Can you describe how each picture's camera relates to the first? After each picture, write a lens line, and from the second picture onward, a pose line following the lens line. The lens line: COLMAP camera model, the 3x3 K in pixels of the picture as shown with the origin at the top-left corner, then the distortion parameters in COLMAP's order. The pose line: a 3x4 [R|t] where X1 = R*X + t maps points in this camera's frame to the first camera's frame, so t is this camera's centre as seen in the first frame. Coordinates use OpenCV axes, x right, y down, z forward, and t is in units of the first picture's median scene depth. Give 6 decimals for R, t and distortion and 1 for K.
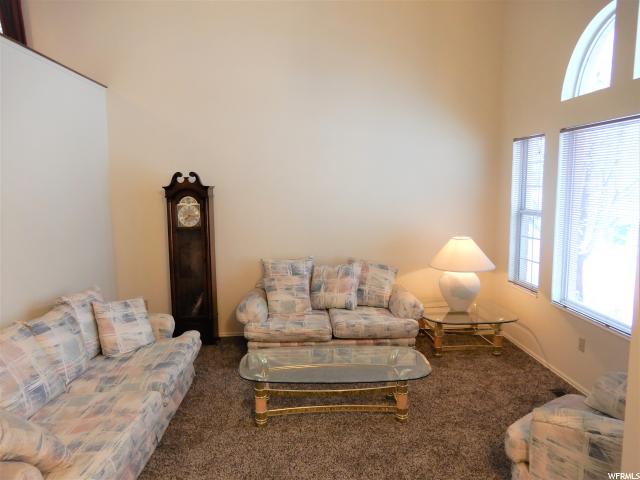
lens RADIAL K [[454.0, 0, 320.0], [0, 454.0, 240.0], [0, 0, 1]] dist [-0.016372, -0.002469]
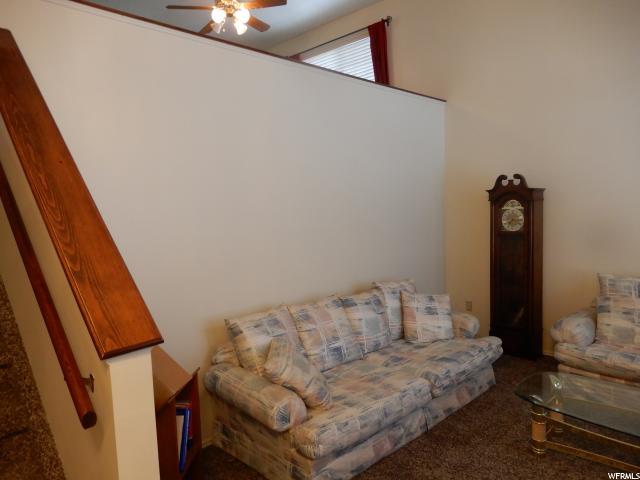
lens RADIAL K [[454.0, 0, 320.0], [0, 454.0, 240.0], [0, 0, 1]] dist [-0.016372, -0.002469]
pose [[0.661503, 0.050620, -0.748232, 0.210705], [-0.070796, 0.997479, 0.004892, 0.017576], [0.746593, 0.049735, 0.663419, 0.078379]]
